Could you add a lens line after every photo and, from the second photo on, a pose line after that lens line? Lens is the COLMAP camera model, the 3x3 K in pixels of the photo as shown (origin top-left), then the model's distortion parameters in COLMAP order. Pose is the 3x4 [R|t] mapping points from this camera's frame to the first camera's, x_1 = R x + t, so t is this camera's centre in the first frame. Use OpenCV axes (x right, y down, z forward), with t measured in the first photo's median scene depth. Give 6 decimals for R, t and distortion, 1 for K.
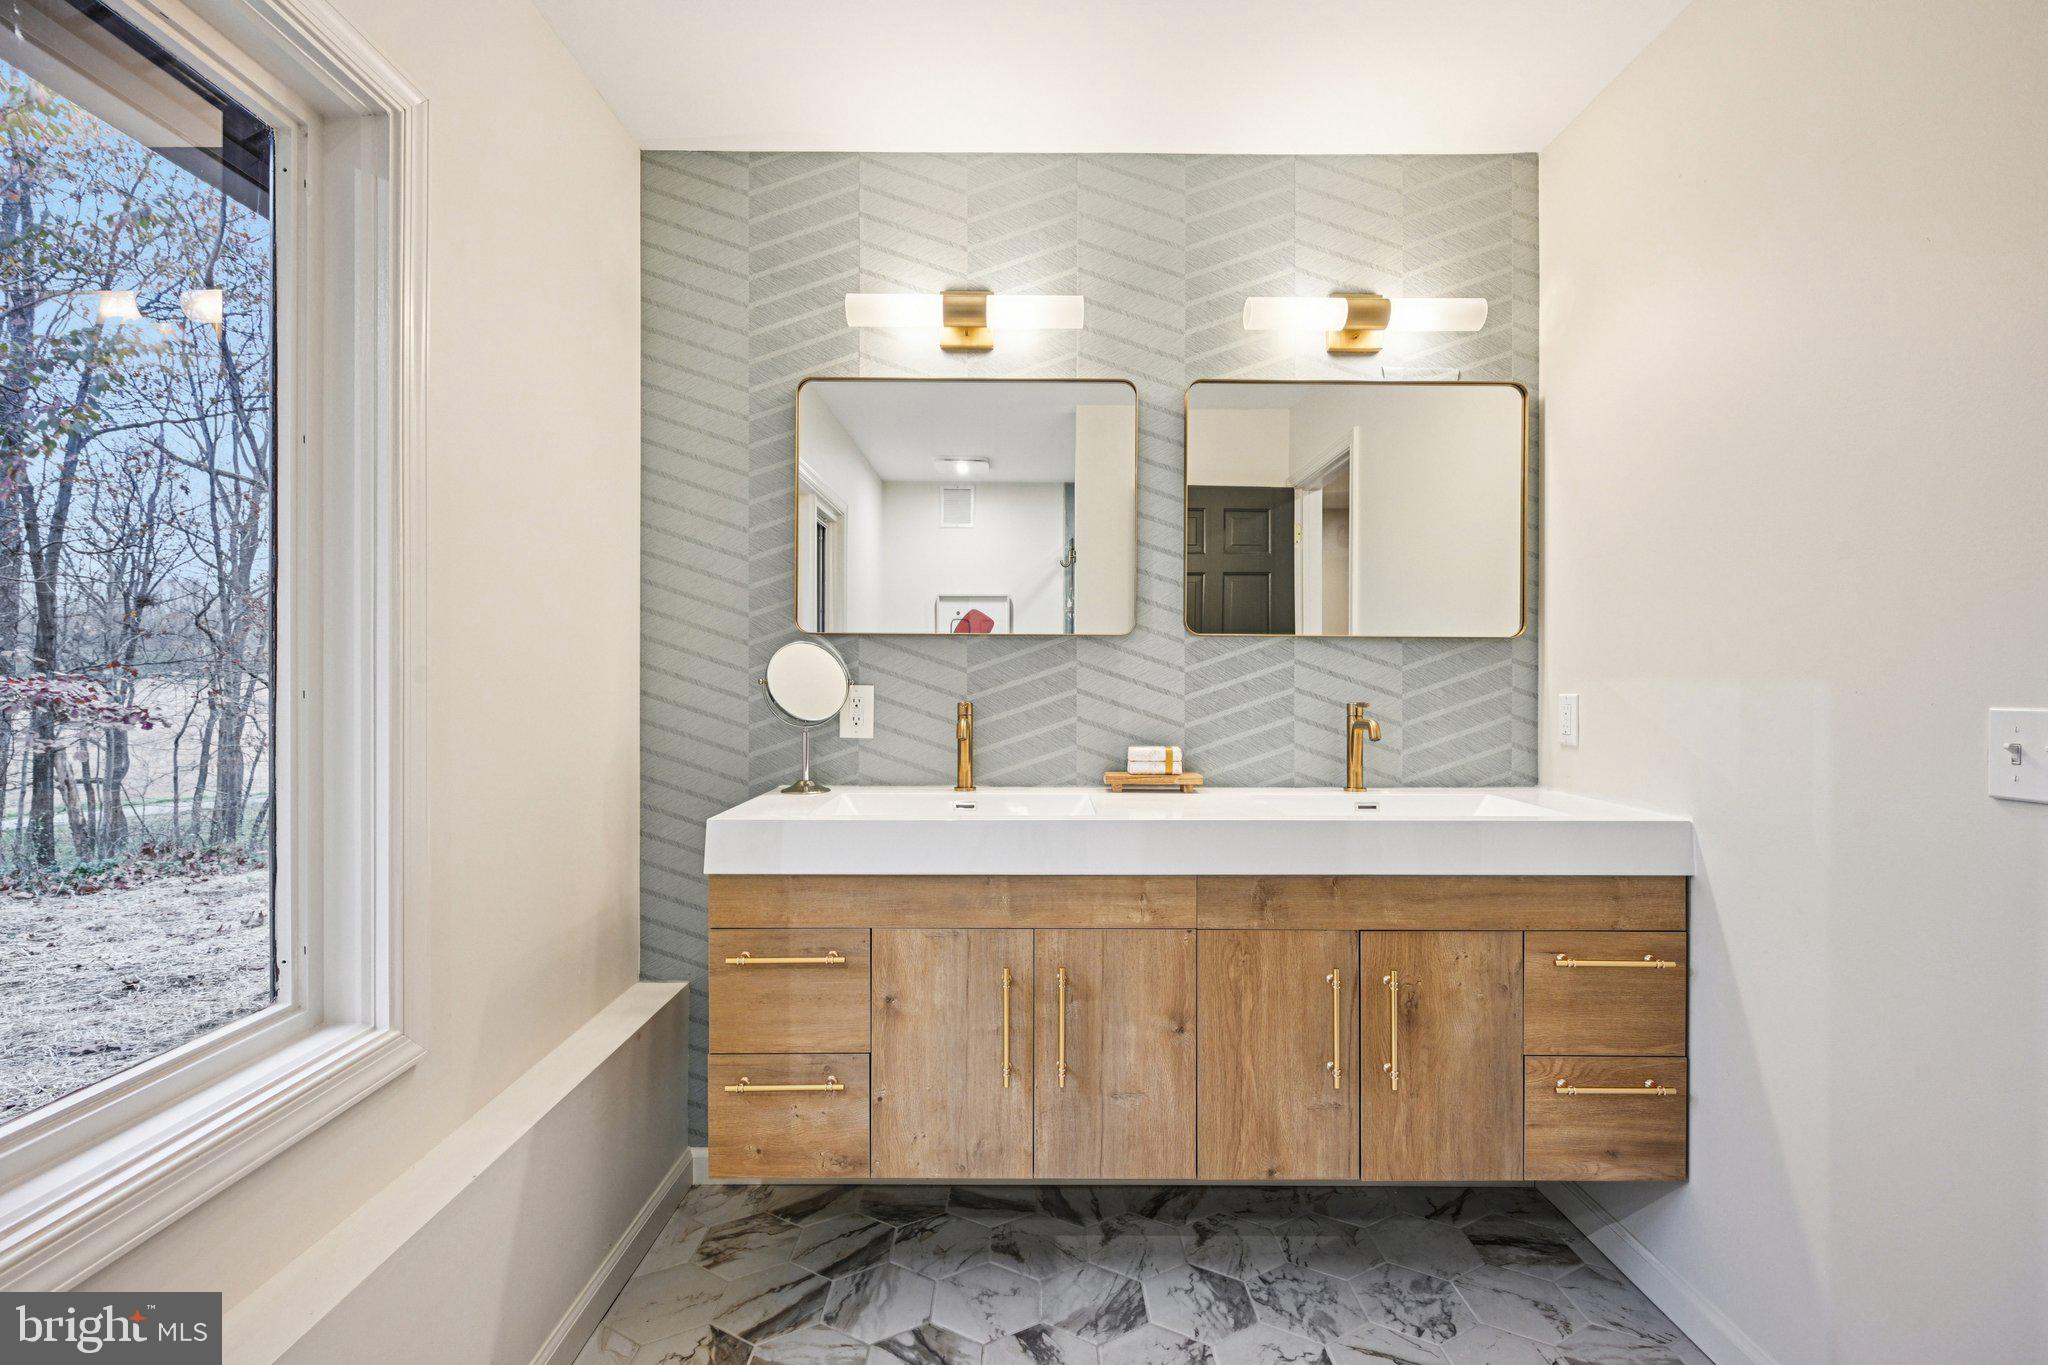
lens RADIAL K [[915.5, 0, 1024.1], [0, 915.5, 674.5], [0, 0, 1]] dist [0.003506, 0.000759]
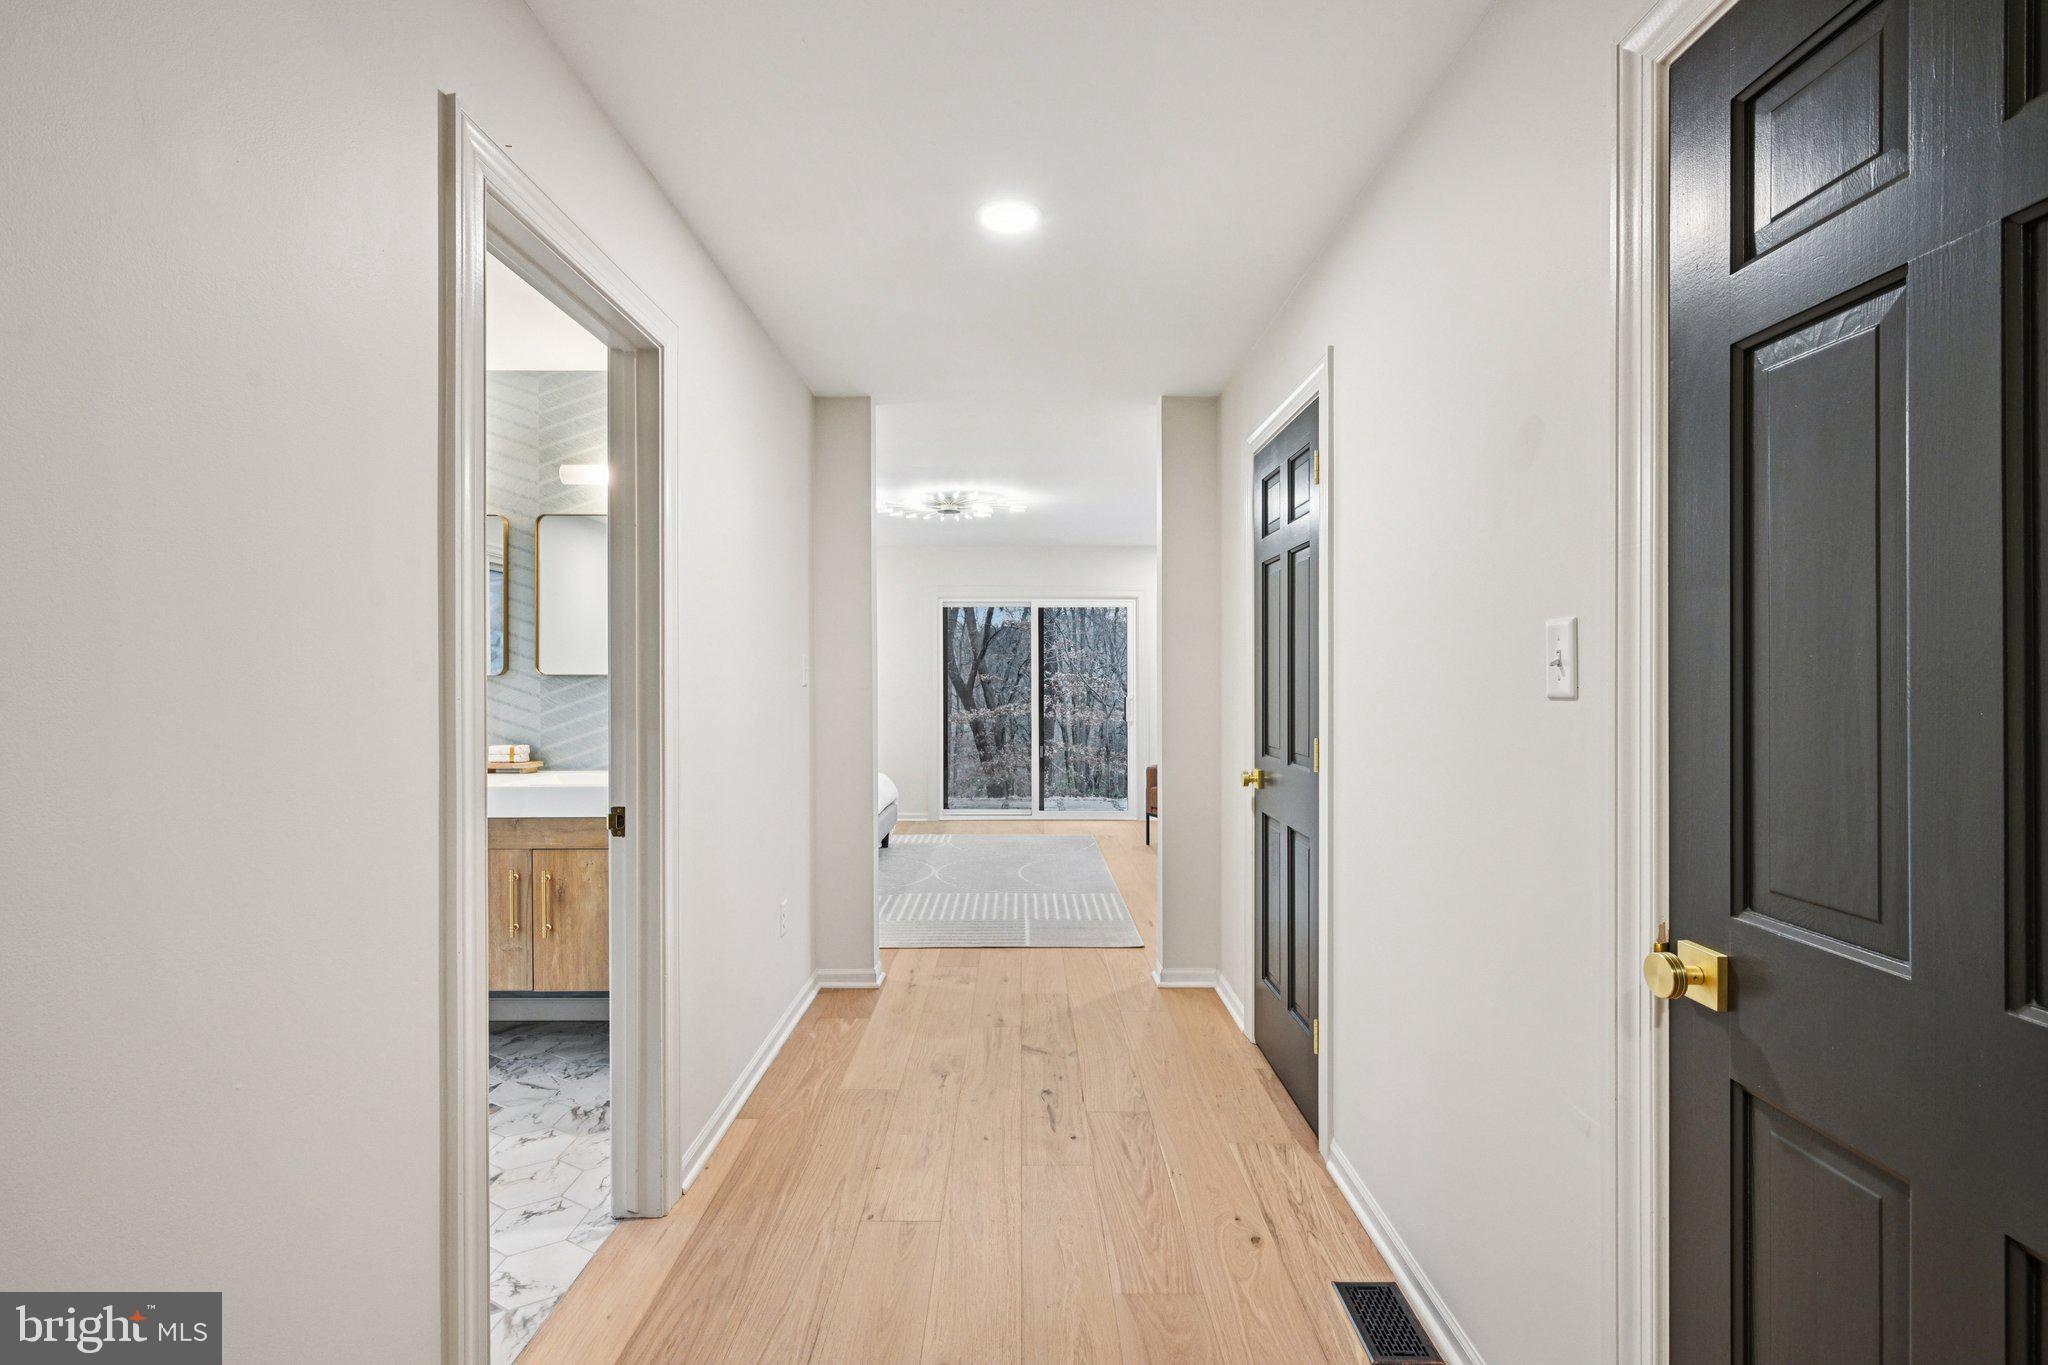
lens RADIAL K [[915.5, 0, 1018.1], [0, 915.5, 678.6], [0, 0, 1]] dist [0.003506, 0.000759]
pose [[0.999943, -0.004417, -0.009711, 1.173672], [0.004454, 0.999983, 0.003835, -0.044553], [0.009694, -0.003878, 0.999945, -0.666198]]
